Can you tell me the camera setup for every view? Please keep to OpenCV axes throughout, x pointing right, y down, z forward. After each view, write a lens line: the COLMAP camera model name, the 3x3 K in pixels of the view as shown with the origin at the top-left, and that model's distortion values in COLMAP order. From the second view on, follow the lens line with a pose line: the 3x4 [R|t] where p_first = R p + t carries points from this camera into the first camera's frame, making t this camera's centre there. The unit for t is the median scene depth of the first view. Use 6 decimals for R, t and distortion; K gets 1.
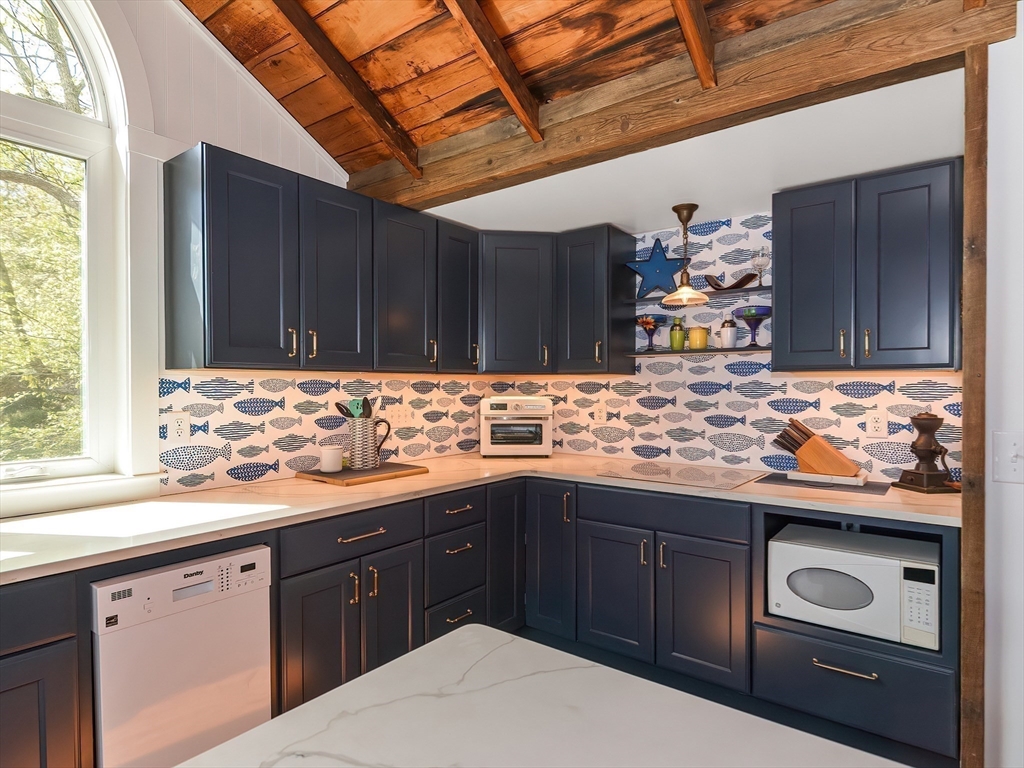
lens RADIAL K [[568.7, 0, 517.3], [0, 568.7, 394.3], [0, 0, 1]] dist [0.008835, 0.000671]
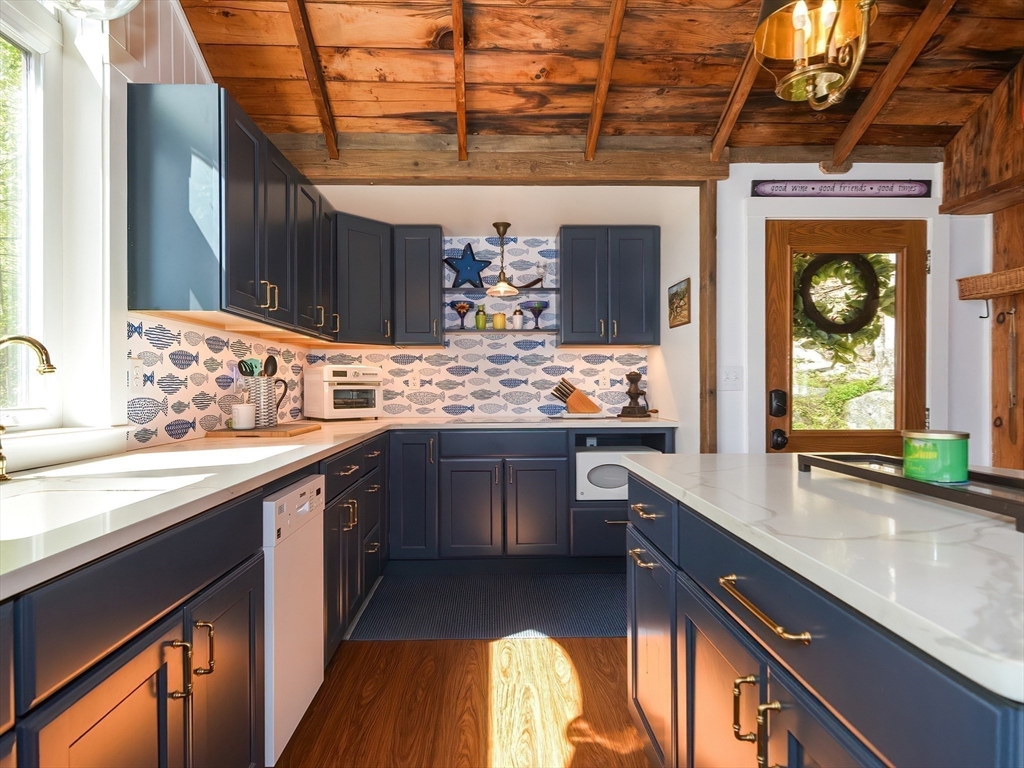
lens RADIAL K [[564.5, 0, 512.0], [0, 564.5, 384.0], [0, 0, 1]] dist [0.002740, -0.000108]
pose [[0.769960, -0.006560, 0.638059, -0.541050], [0.020293, 0.999693, -0.014209, 0.073182], [-0.637770, 0.023888, 0.769856, -0.051685]]
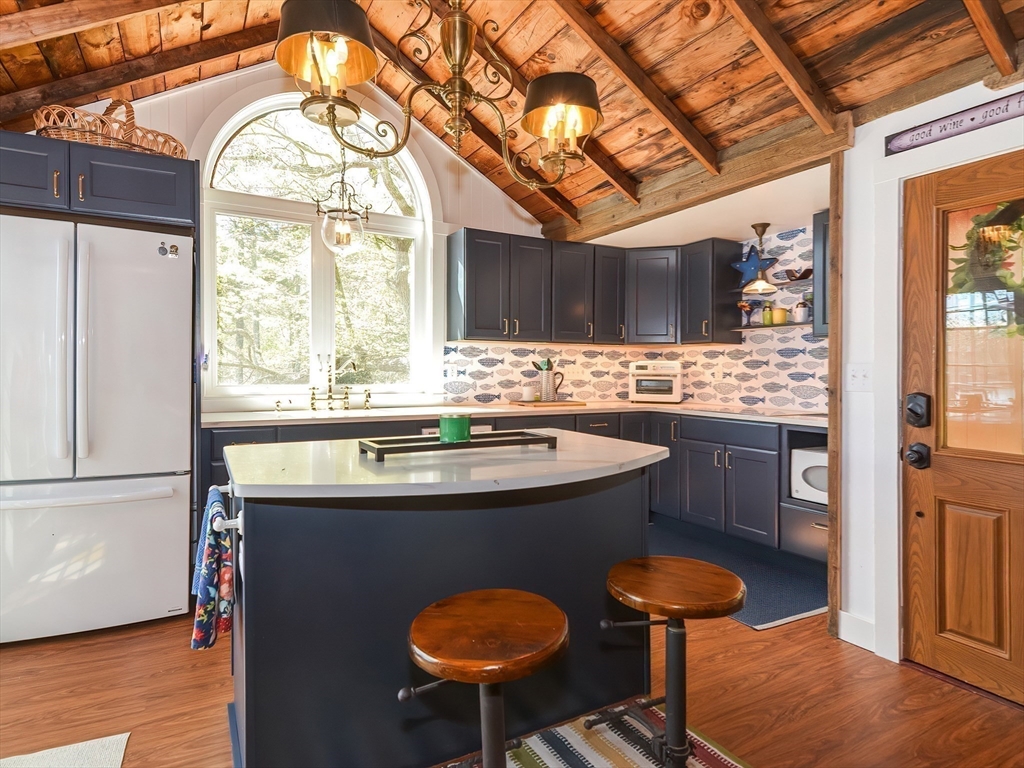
lens RADIAL K [[590.7, 0, 532.4], [0, 590.7, 390.8], [0, 0, 1]] dist [0.007249, -0.009849]
pose [[0.925812, 0.015456, -0.377668, 0.321647], [-0.009676, 0.999805, 0.017198, 0.066527], [0.377861, -0.012268, 0.925781, -0.581768]]
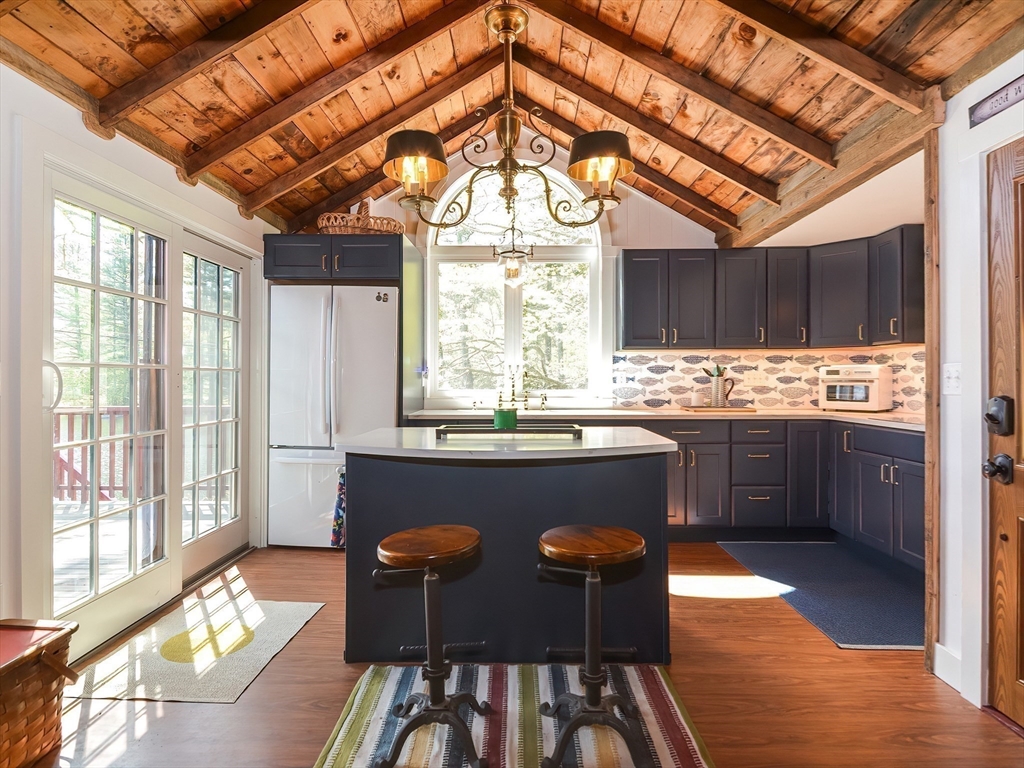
lens RADIAL K [[604.5, 0, 512.0], [0, 604.5, 384.0], [0, 0, 1]] dist [-0.002816, -0.003161]
pose [[0.589153, 0.001348, -0.808020, 0.767786], [-0.010407, 0.999928, -0.005920, 0.074579], [0.807954, 0.011897, 0.589125, -0.514578]]
